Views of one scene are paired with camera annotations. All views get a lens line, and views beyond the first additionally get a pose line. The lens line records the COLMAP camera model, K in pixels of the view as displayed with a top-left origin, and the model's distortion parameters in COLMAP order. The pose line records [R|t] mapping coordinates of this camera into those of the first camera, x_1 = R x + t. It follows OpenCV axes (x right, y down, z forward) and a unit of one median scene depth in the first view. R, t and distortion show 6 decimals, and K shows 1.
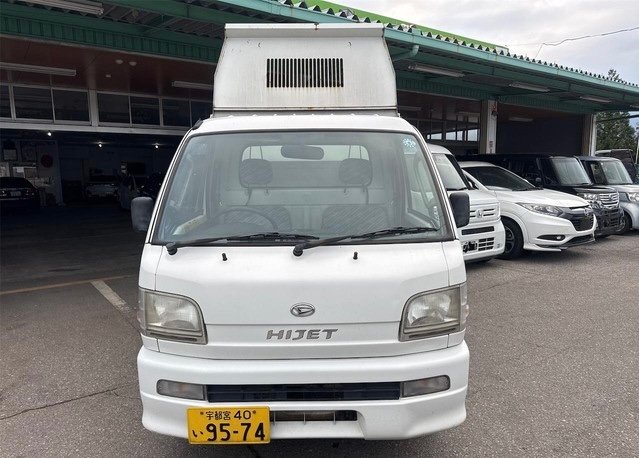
lens RADIAL K [[481.0, 0, 319.5], [0, 481.0, 229.0], [0, 0, 1]] dist [0.066178, -0.099242]
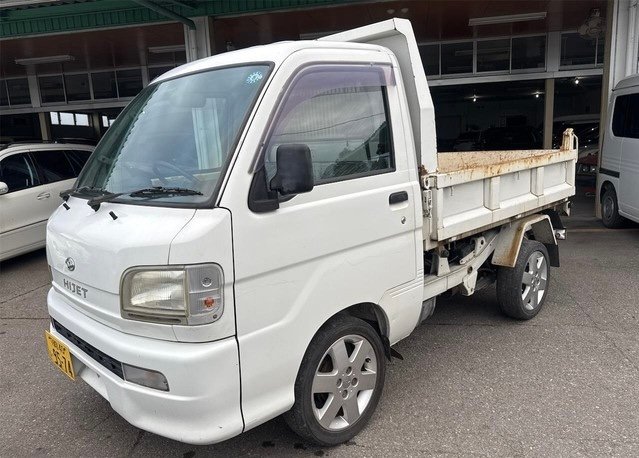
lens RADIAL K [[522.1, 0, 314.8], [0, 522.1, 240.5], [0, 0, 1]] dist [0.076746, -0.116210]
pose [[0.663812, 0.116460, -0.738776, 1.077836], [-0.048002, 0.992399, 0.113310, -0.029226], [0.746357, -0.039753, 0.664357, 0.634480]]
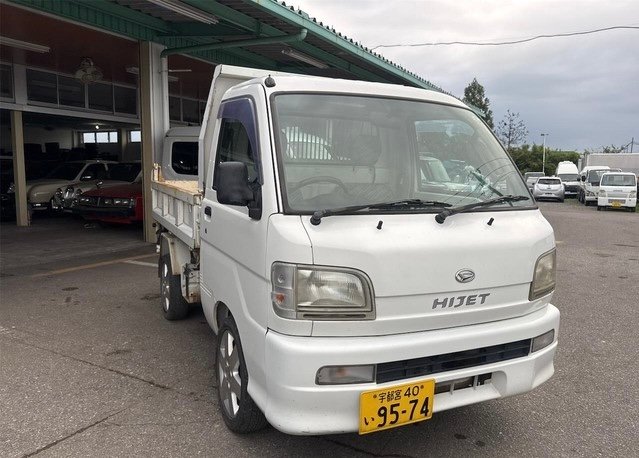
lens RADIAL K [[497.4, 0, 320.4], [0, 497.4, 236.9], [0, 0, 1]] dist [0.214518, -0.368527]
pose [[0.901364, -0.025925, 0.432285, -0.727073], [0.021002, 0.999649, 0.016159, 0.063859], [-0.432552, -0.005487, 0.901592, 0.191393]]
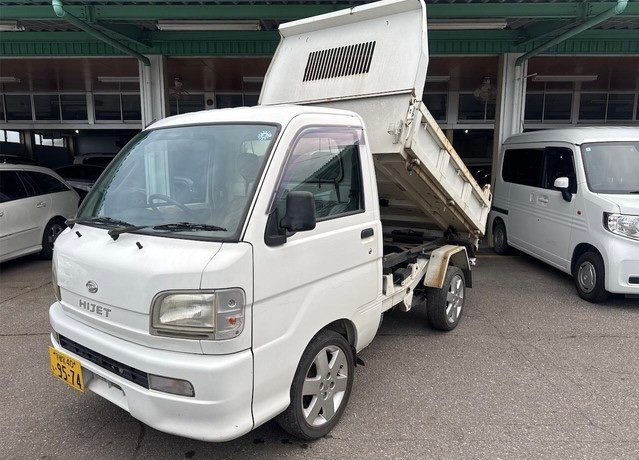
lens RADIAL K [[480.1, 0, 320.2], [0, 480.1, 235.0], [0, 0, 1]] dist [0.055547, -0.076309]
pose [[0.783460, 0.098321, -0.613615, 1.042223], [-0.082433, 0.995122, 0.054201, -0.057721], [0.615951, 0.008118, 0.787743, 0.421103]]
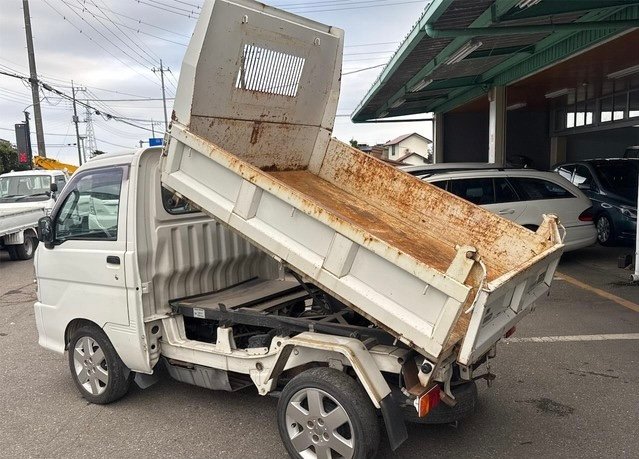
lens RADIAL K [[480.1, 0, 320.2], [0, 480.1, 234.5], [0, 0, 1]] dist [0.055547, -0.076309]
pose [[-0.584208, 0.121275, -0.802492, 1.141726], [-0.063843, 0.978842, 0.194403, -0.416678], [0.809089, 0.164806, -0.564105, 2.944842]]
